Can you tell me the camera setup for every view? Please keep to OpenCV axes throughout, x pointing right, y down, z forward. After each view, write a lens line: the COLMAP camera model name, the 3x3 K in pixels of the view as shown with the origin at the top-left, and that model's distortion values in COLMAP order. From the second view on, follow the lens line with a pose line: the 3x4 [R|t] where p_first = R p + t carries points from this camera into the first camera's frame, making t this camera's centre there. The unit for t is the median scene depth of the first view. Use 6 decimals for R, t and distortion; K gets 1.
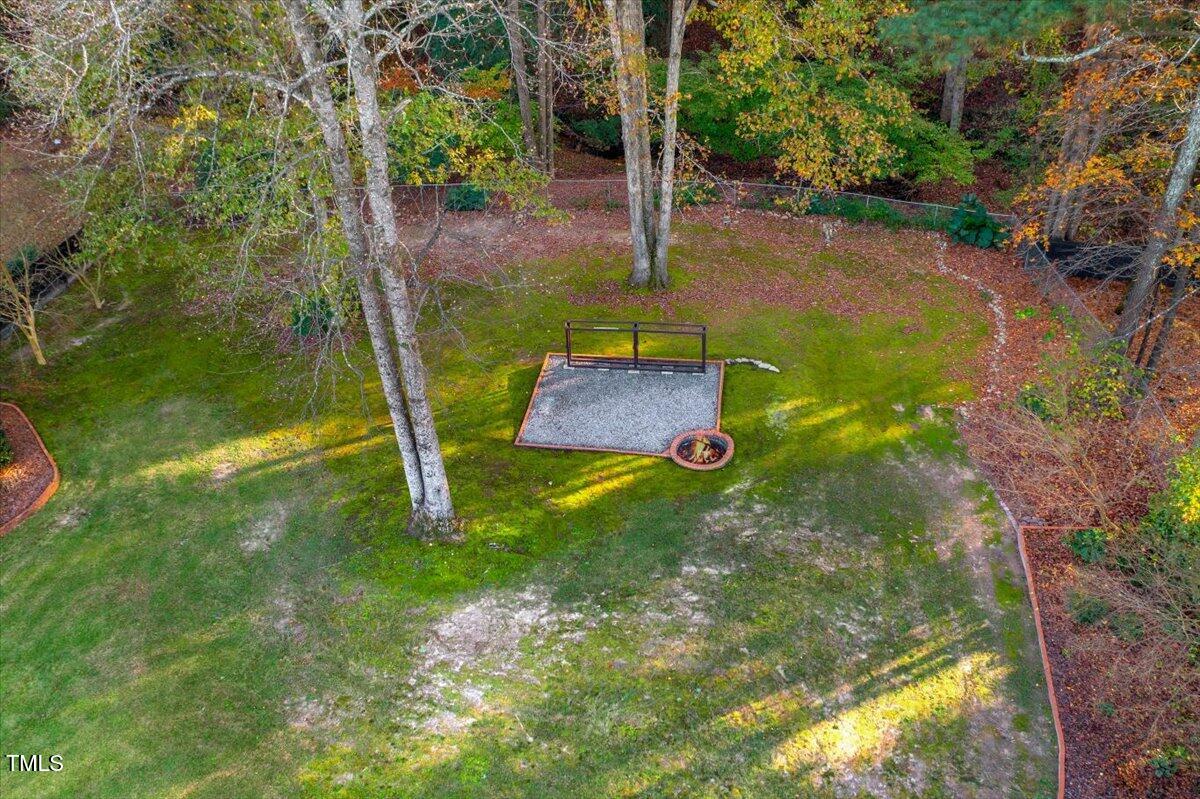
lens RADIAL K [[987.9, 0, 600.0], [0, 987.9, 399.5], [0, 0, 1]] dist [-0.006860, -0.010746]
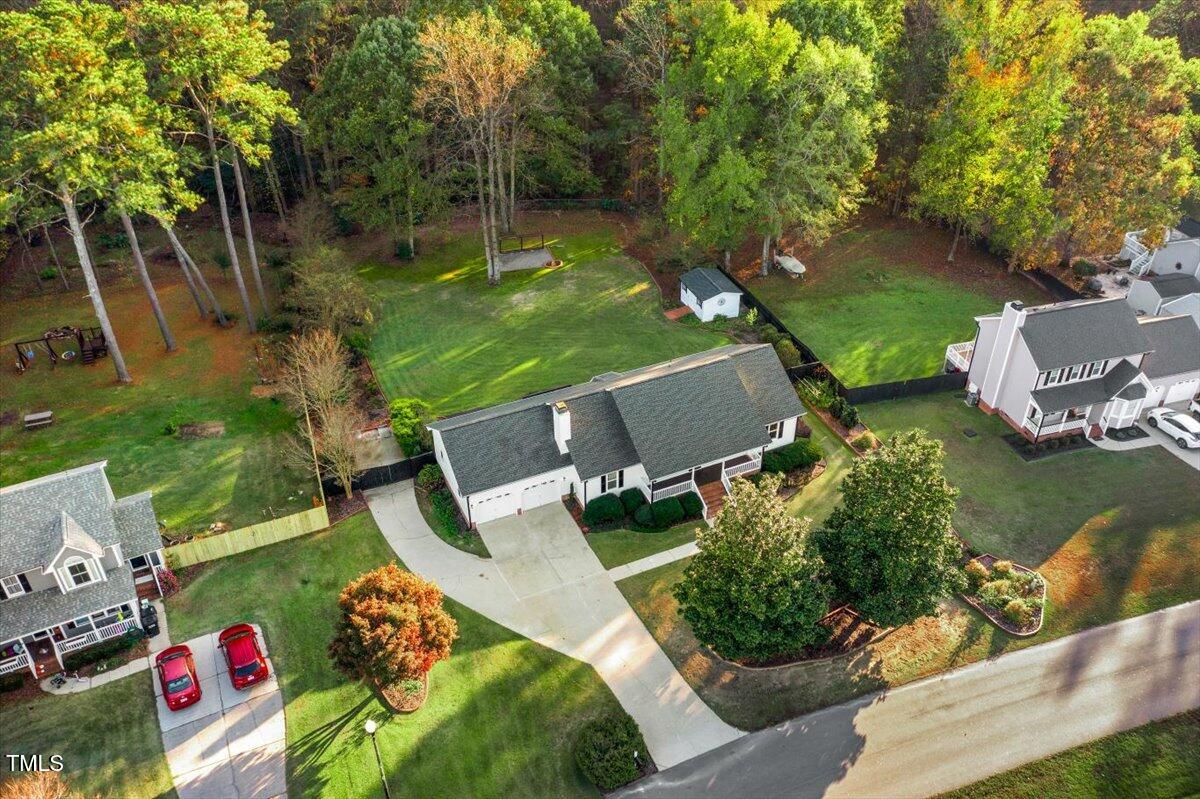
lens RADIAL K [[956.1, 0, 600.0], [0, 956.1, 399.5], [0, 0, 1]] dist [-0.008089, 0.002098]
pose [[0.913521, -0.185975, 0.361792, -1.188031], [0.220861, 0.973627, -0.057189, 0.844043], [-0.341615, 0.132149, 0.930503, -2.373229]]
